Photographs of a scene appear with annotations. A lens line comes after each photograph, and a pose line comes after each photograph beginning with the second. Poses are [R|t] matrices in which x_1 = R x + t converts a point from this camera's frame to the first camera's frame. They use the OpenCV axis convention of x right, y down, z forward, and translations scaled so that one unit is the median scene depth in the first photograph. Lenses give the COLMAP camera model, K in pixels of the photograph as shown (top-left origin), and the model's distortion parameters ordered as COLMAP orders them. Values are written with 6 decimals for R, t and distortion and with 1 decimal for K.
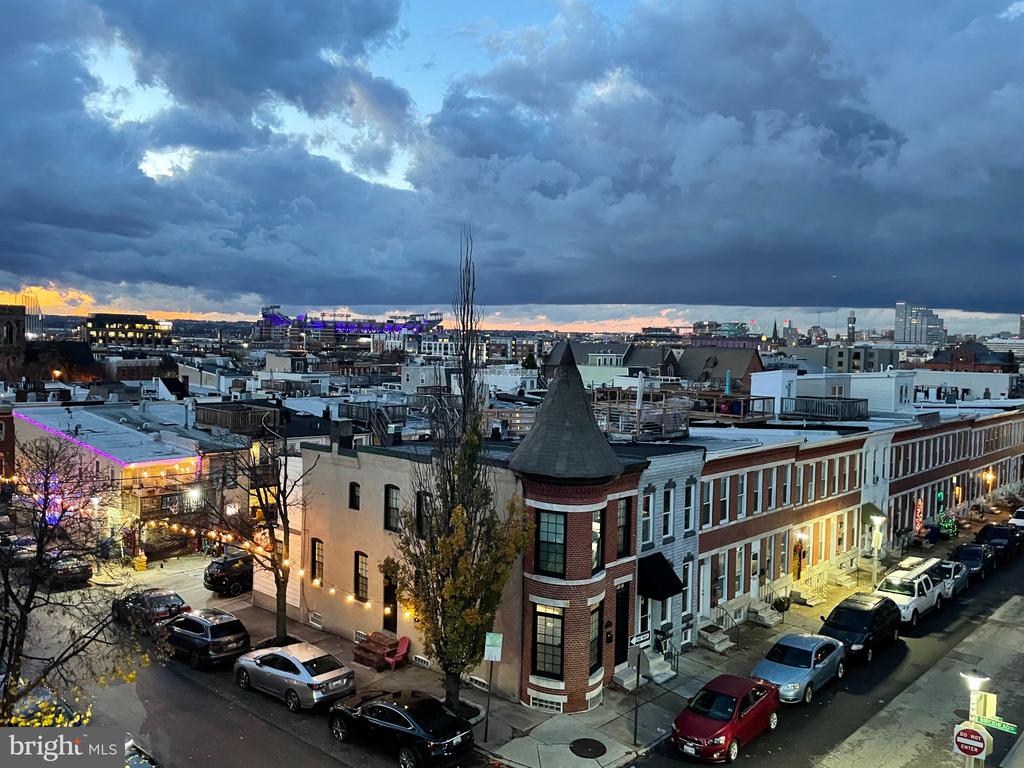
lens RADIAL K [[780.1, 0, 512.0], [0, 780.1, 384.0], [0, 0, 1]] dist [0.095303, -0.138406]
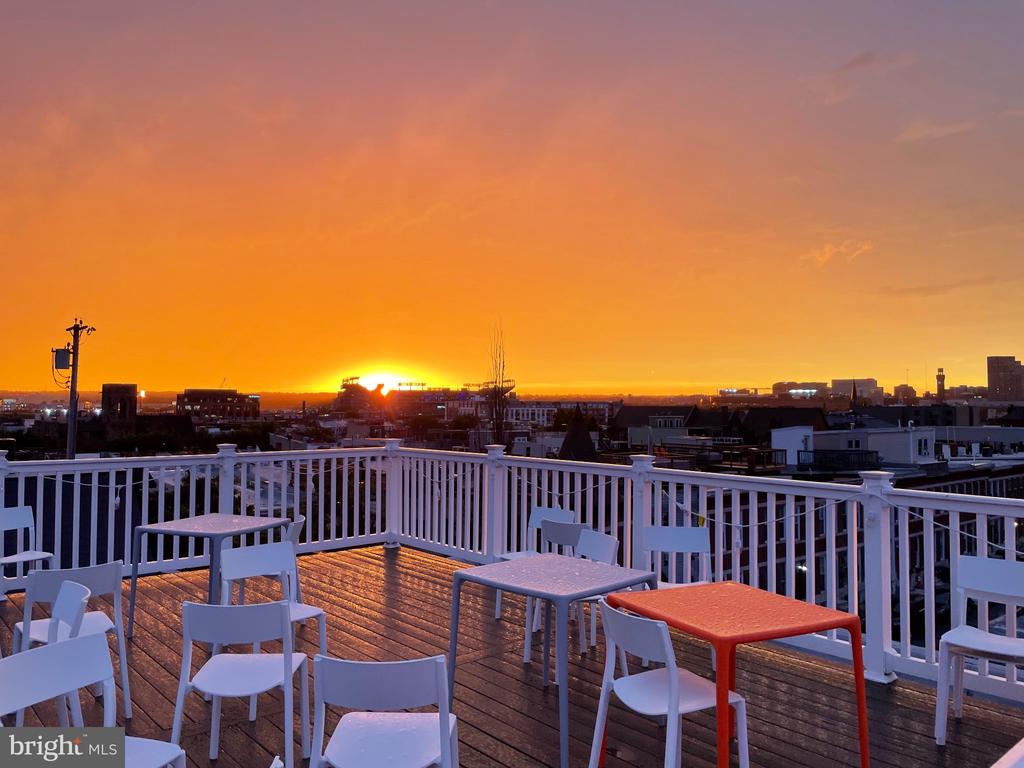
lens RADIAL K [[780.1, 0, 512.0], [0, 780.1, 384.0], [0, 0, 1]] dist [0.095303, -0.138406]
pose [[0.995381, -0.023515, -0.093084, 0.060503], [0.015629, 0.996296, -0.084562, 0.016215], [0.094727, 0.082716, 0.992061, -0.232833]]
